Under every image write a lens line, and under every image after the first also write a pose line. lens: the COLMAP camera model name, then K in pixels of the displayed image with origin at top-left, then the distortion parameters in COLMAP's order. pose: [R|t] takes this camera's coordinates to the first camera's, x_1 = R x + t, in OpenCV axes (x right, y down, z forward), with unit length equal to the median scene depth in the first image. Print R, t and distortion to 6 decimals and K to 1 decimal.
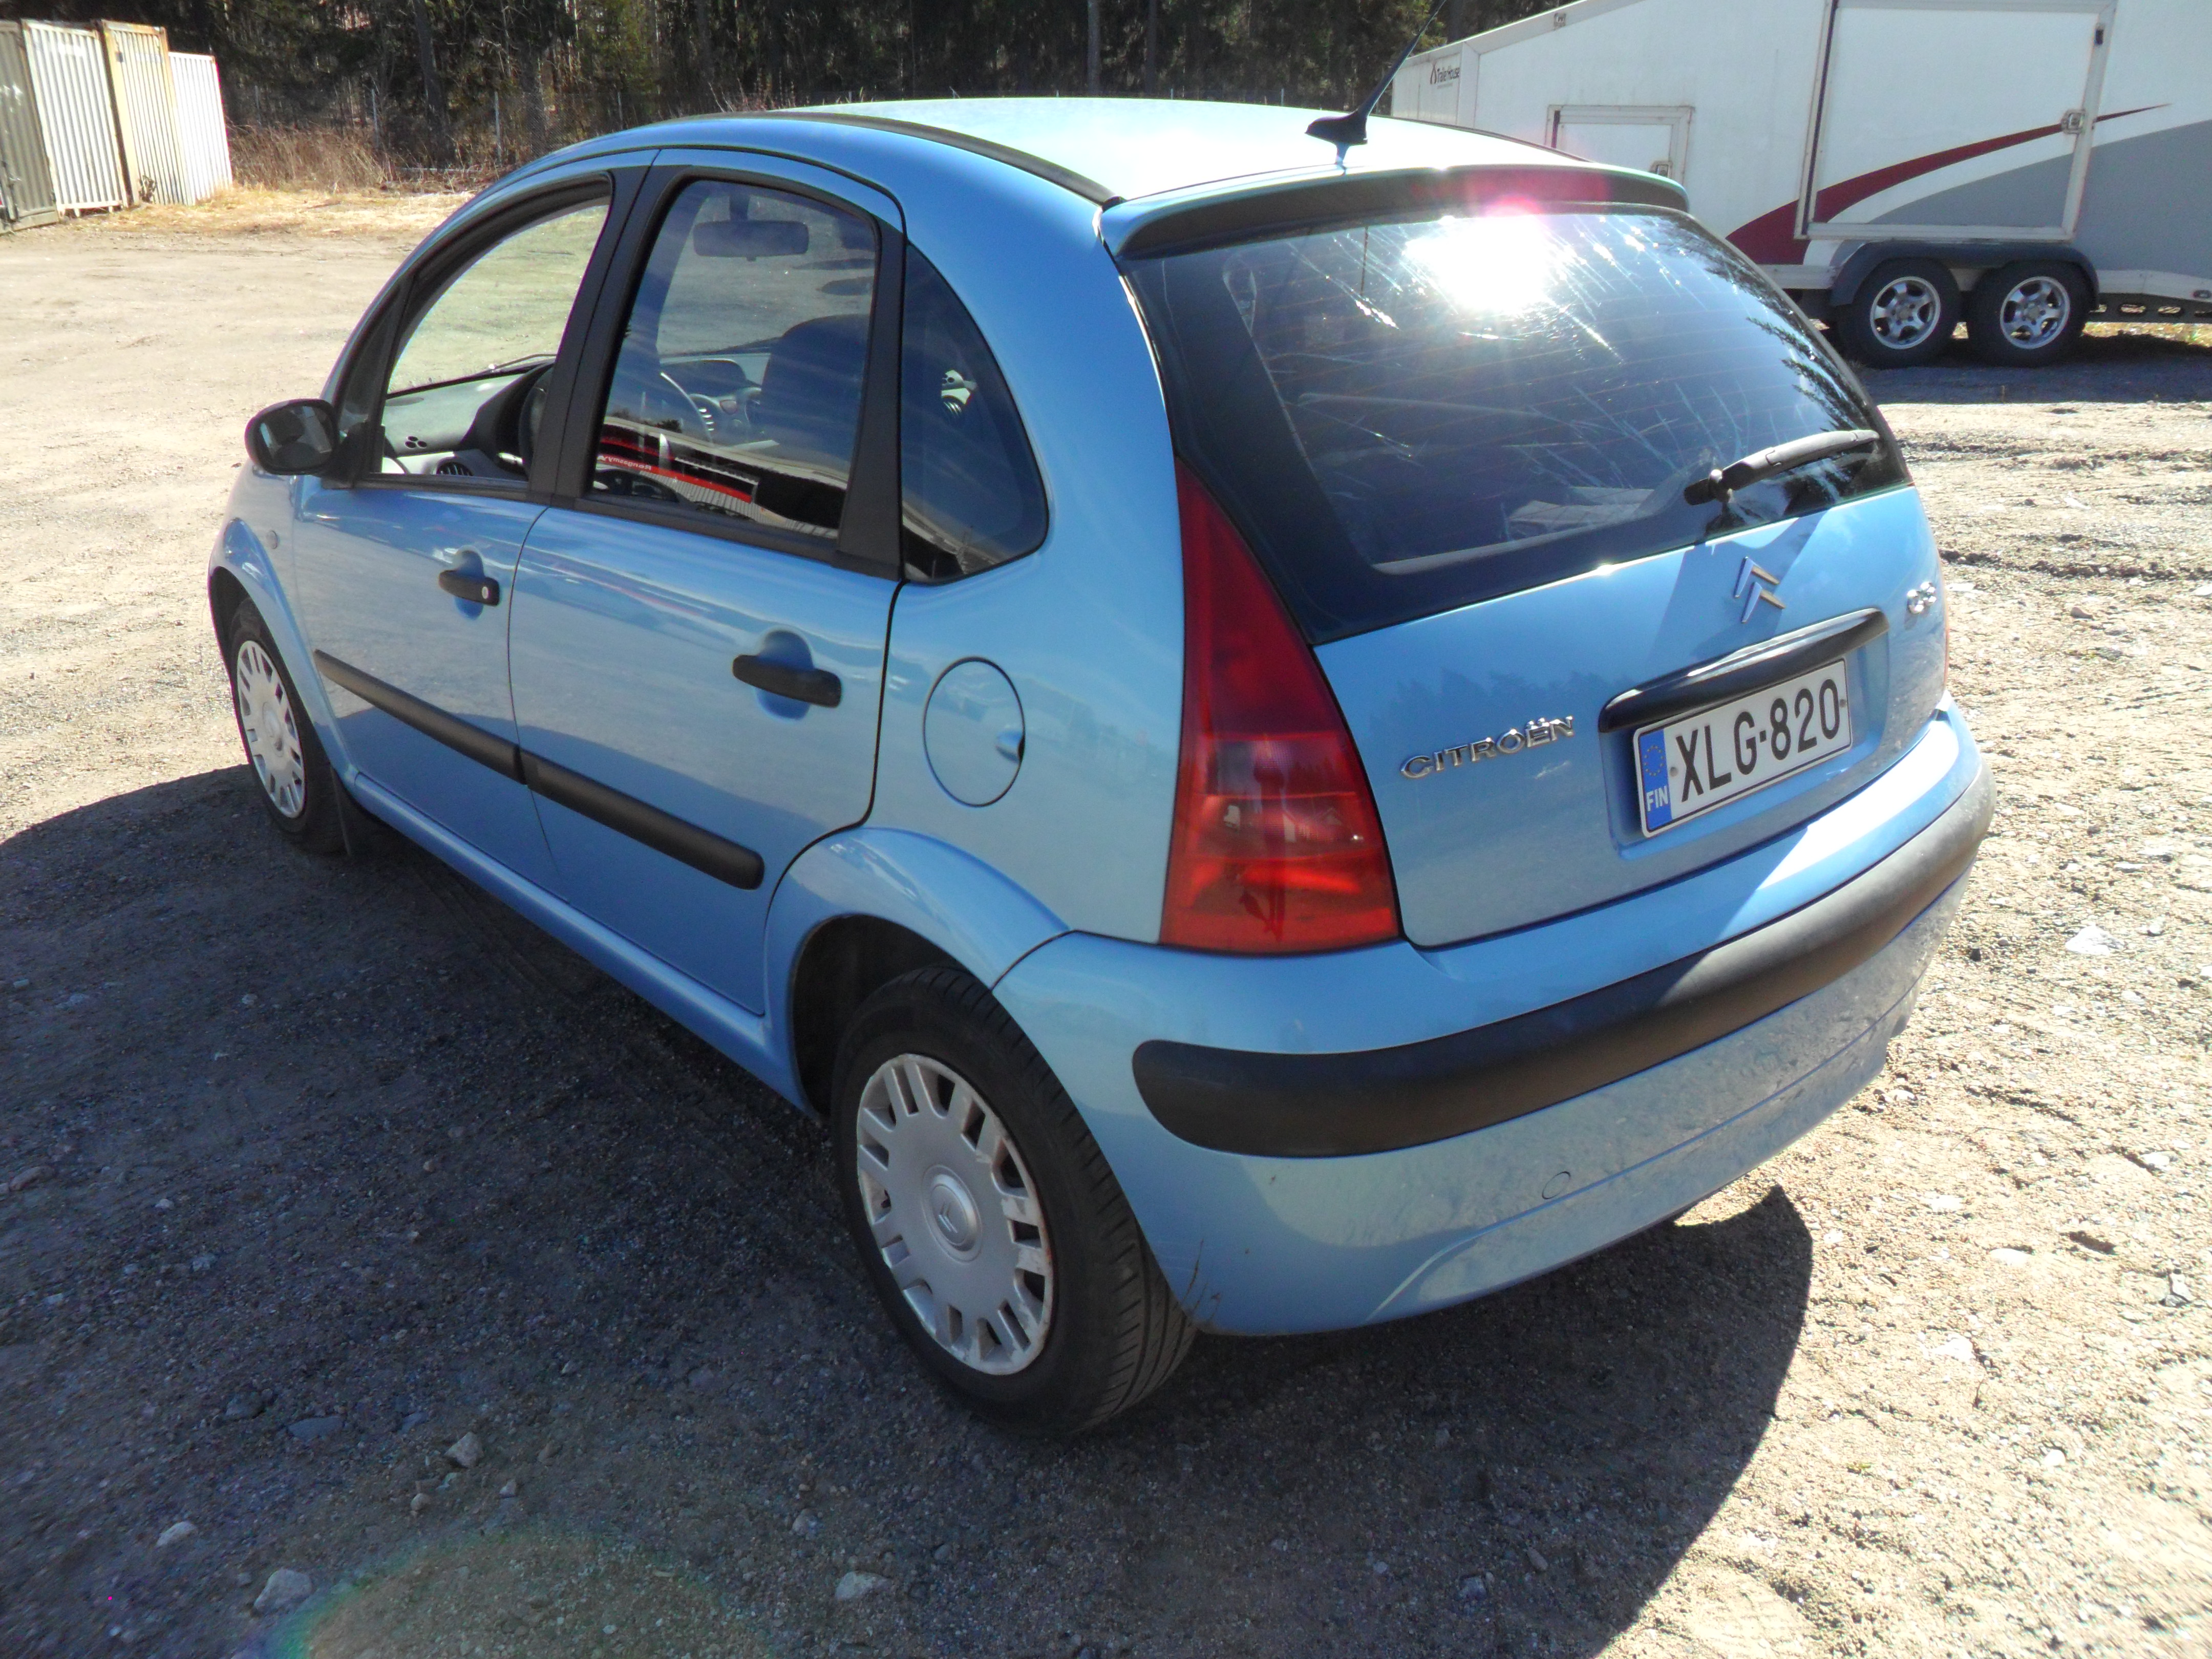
lens RADIAL K [[1785.8, 0, 1115.3], [0, 1785.8, 828.7], [0, 0, 1]] dist [-0.041502, 0.049000]
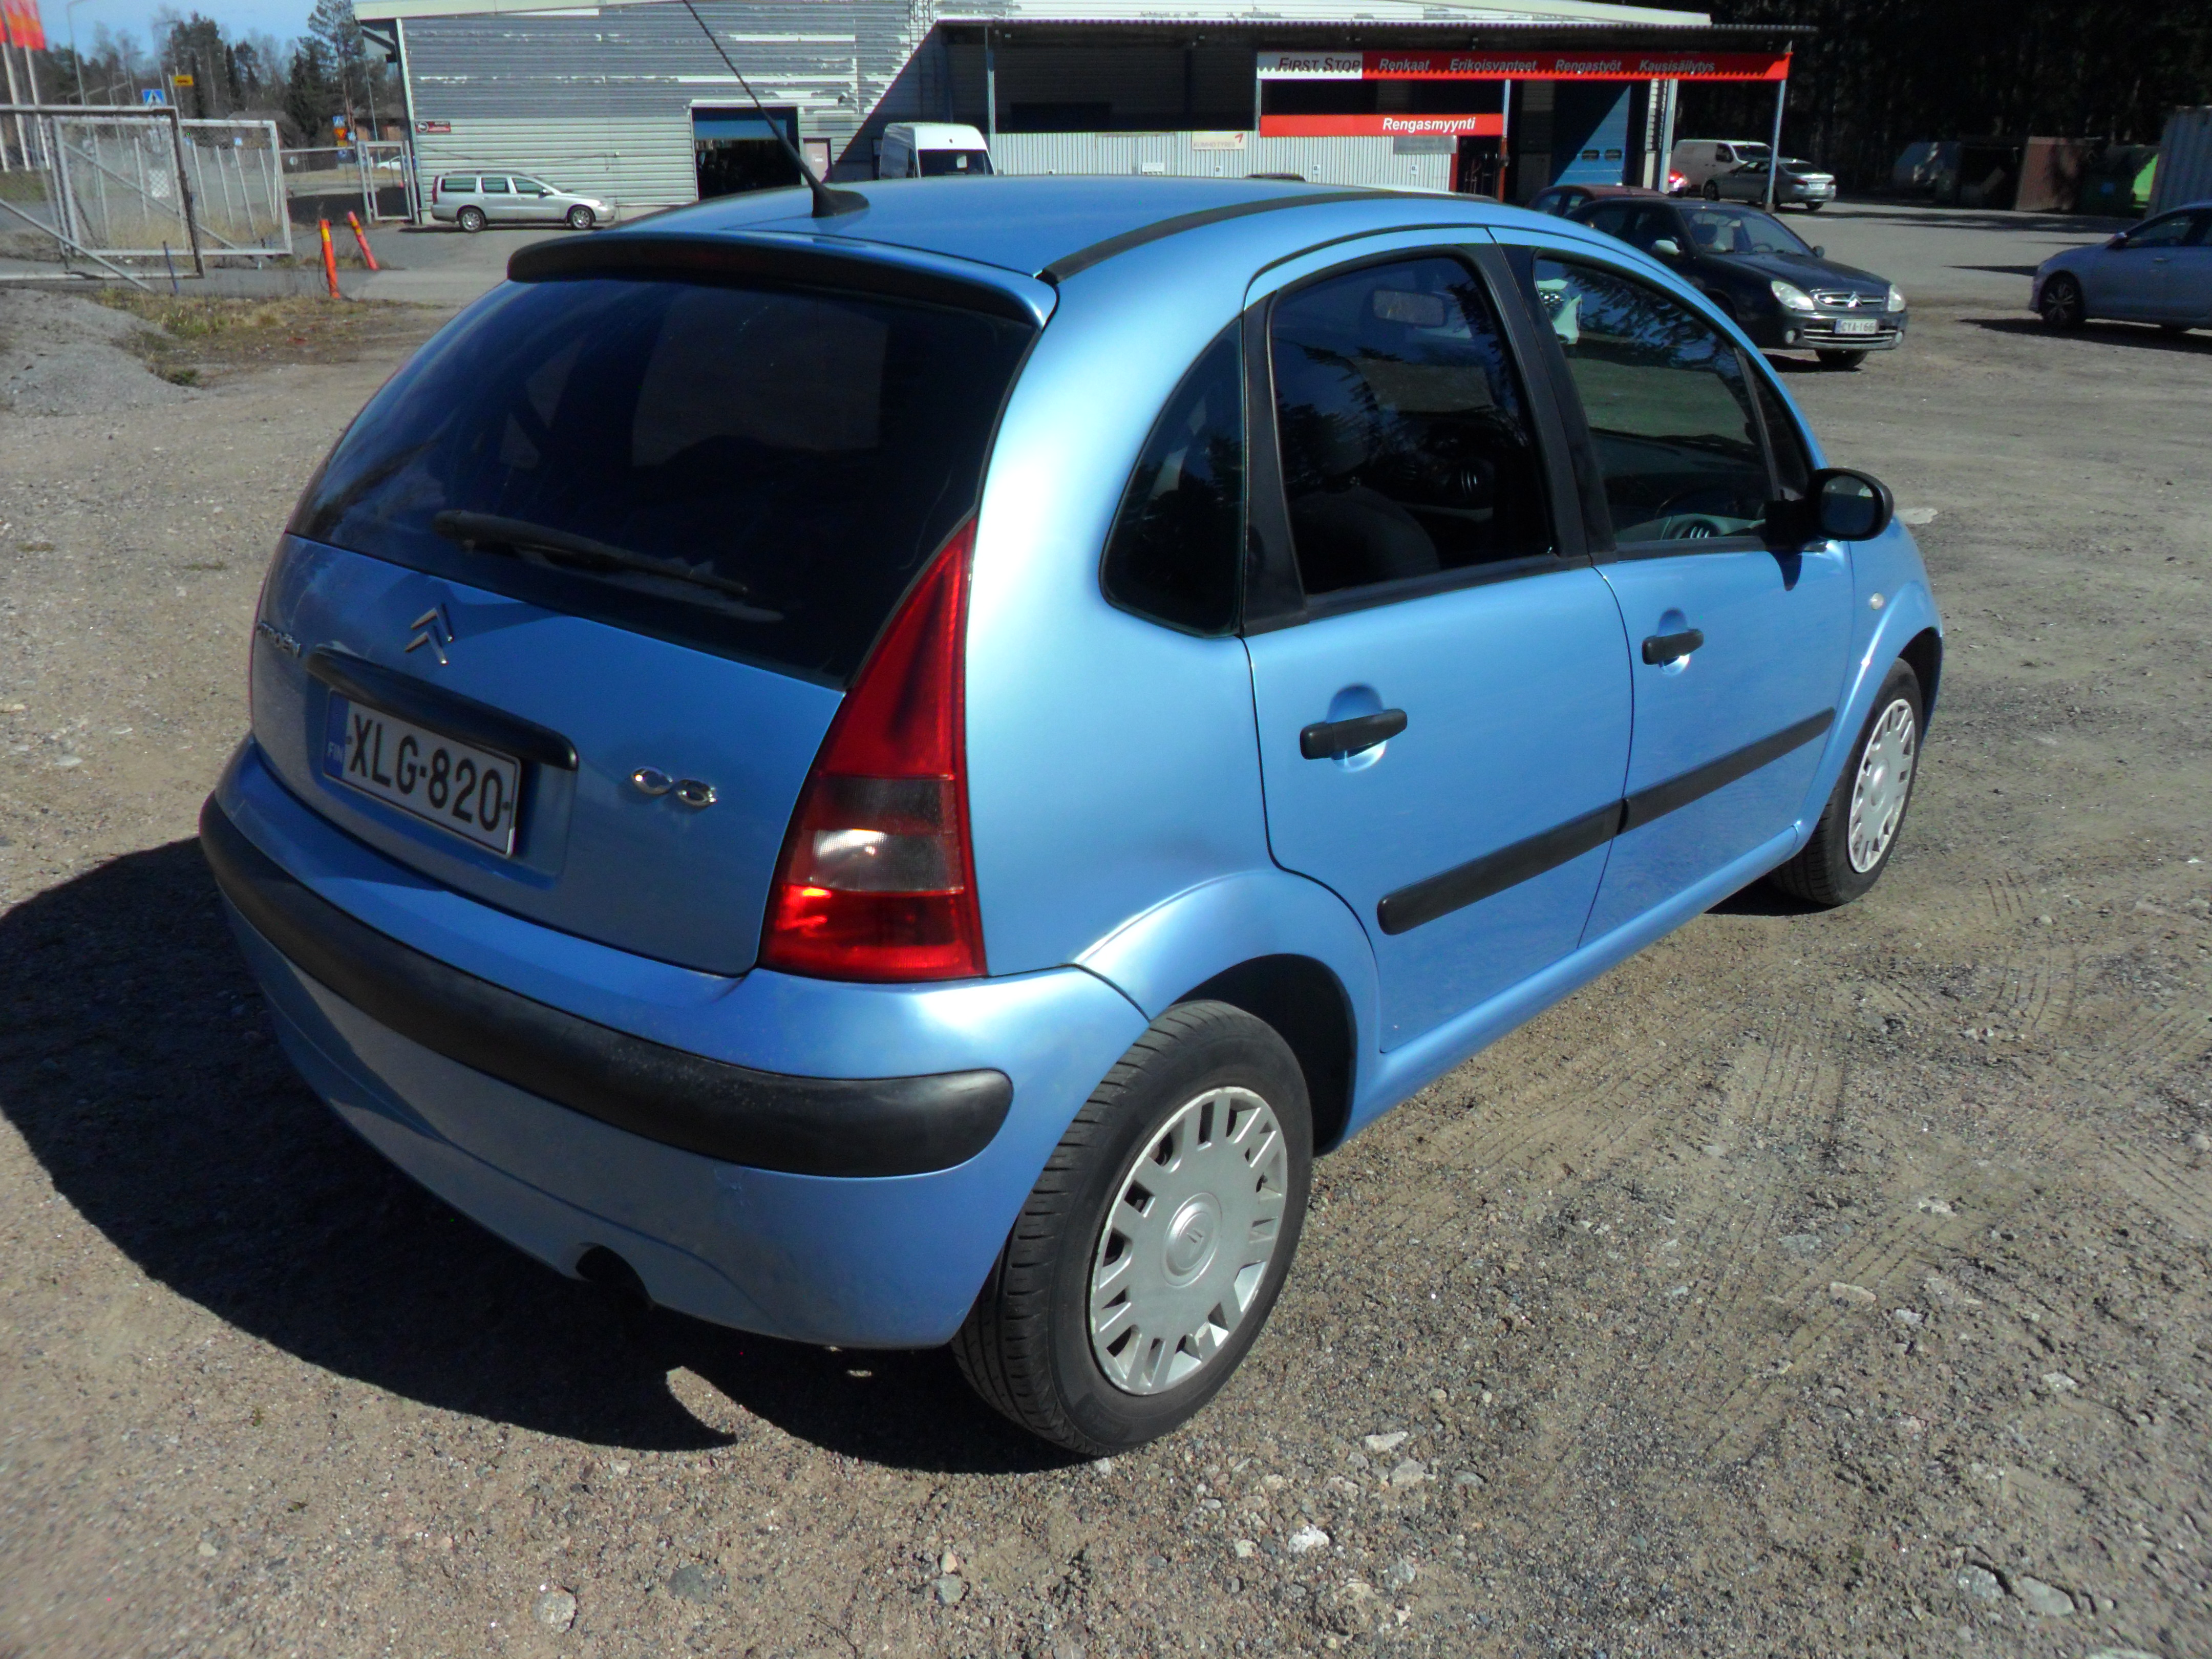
lens RADIAL K [[1785.8, 0, 1115.3], [0, 1785.8, 828.7], [0, 0, 1]] dist [-0.041502, 0.049000]
pose [[0.146678, 0.350363, -0.925057, 1.385807], [-0.385557, 0.881460, 0.272716, -0.459921], [0.910951, 0.316661, 0.264376, 1.082585]]
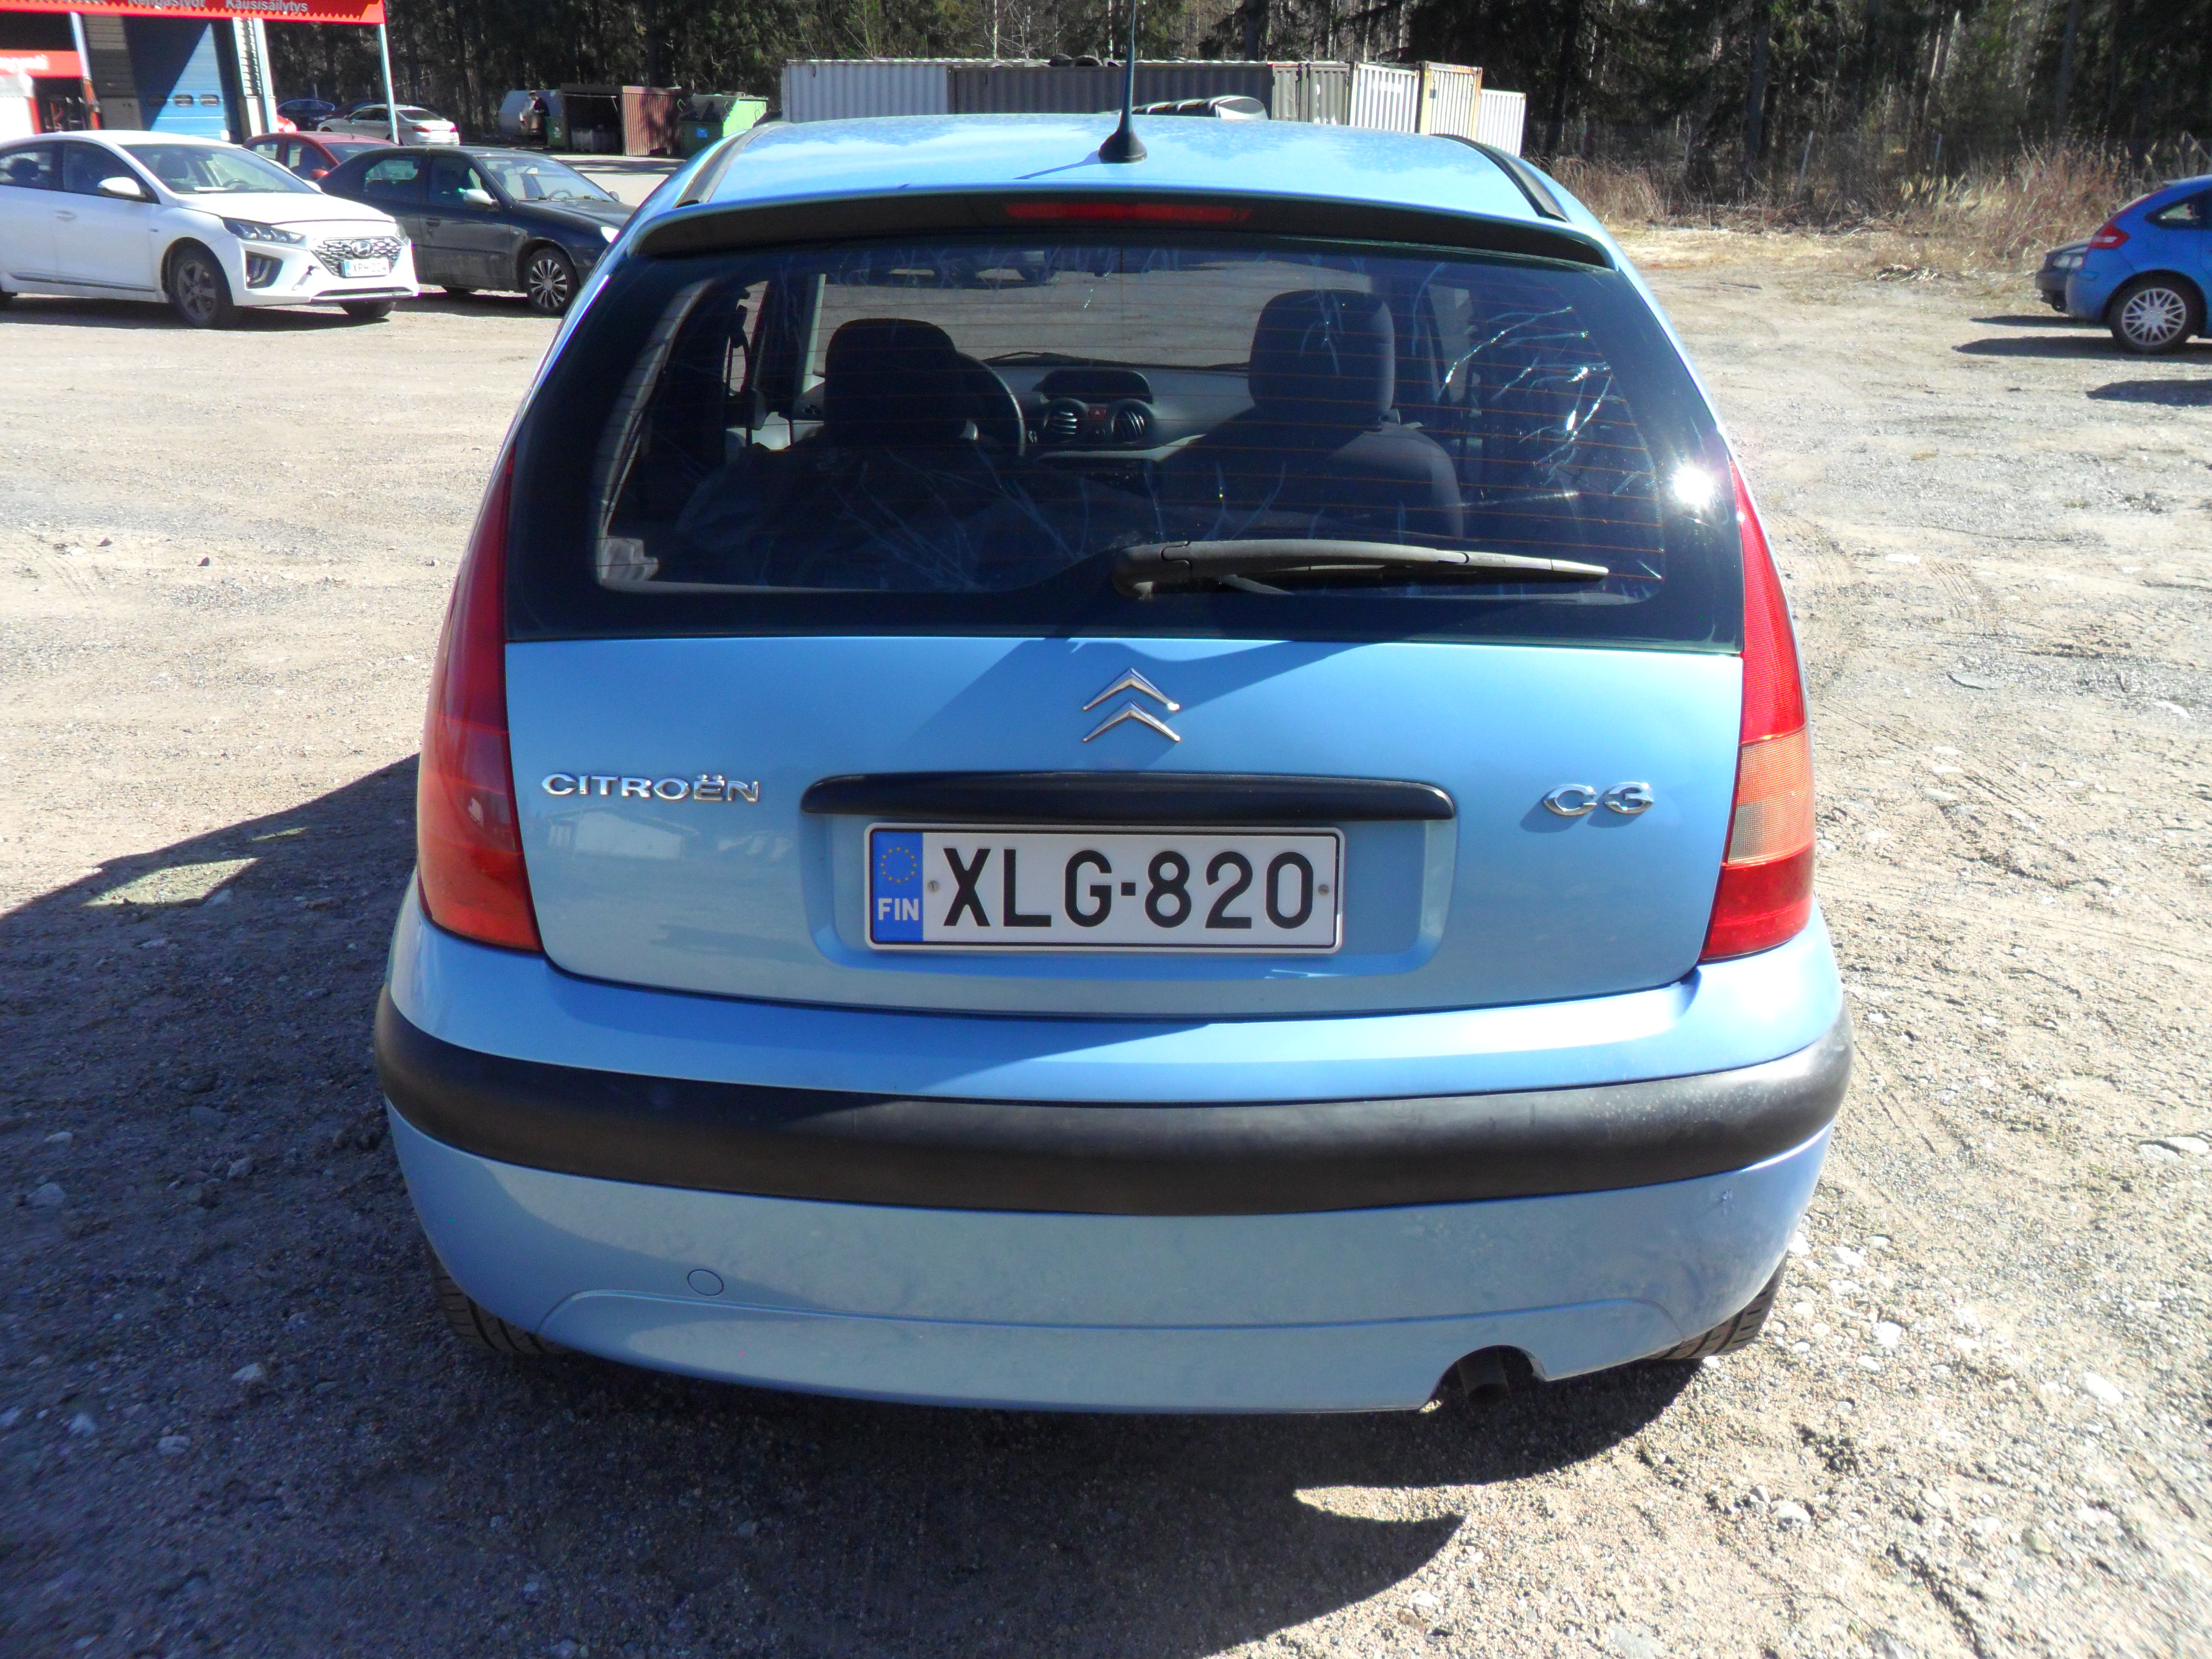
lens RADIAL K [[1785.8, 0, 1115.3], [0, 1785.8, 828.7], [0, 0, 1]] dist [-0.041502, 0.049000]
pose [[0.768318, 0.246805, -0.590571, 0.817506], [-0.258323, 0.963754, 0.066691, -0.128804], [0.585625, 0.101318, 0.804225, 0.329268]]
